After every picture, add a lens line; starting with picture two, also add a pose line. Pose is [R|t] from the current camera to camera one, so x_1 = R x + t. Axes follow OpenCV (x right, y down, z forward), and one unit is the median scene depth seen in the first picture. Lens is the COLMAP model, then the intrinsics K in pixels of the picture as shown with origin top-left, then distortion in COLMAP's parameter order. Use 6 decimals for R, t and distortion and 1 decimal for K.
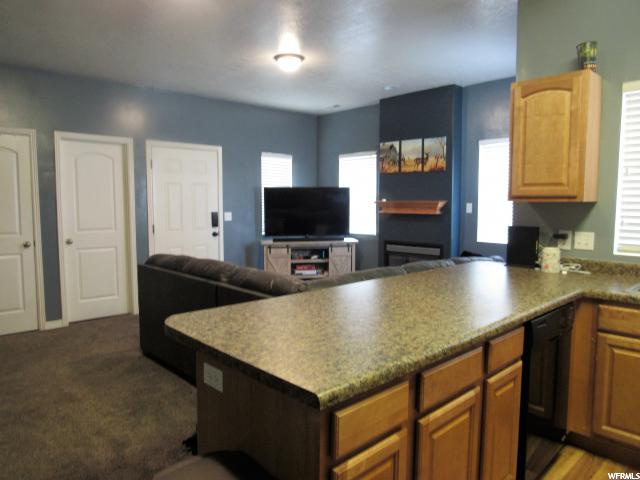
lens RADIAL K [[453.7, 0, 320.0], [0, 453.7, 240.0], [0, 0, 1]] dist [-0.026944, 0.002029]
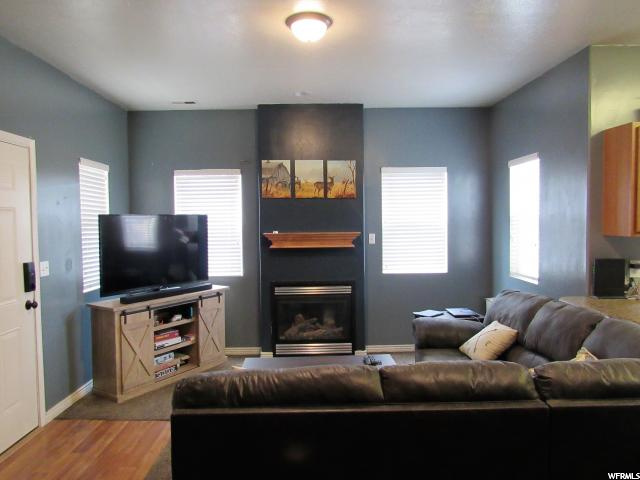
lens RADIAL K [[453.7, 0, 320.0], [0, 453.7, 240.0], [0, 0, 1]] dist [-0.026944, 0.002029]
pose [[0.673788, -0.039140, 0.737888, -0.428418], [0.073833, 0.997165, -0.014526, -0.062008], [-0.735227, 0.064269, 0.674767, 0.446551]]
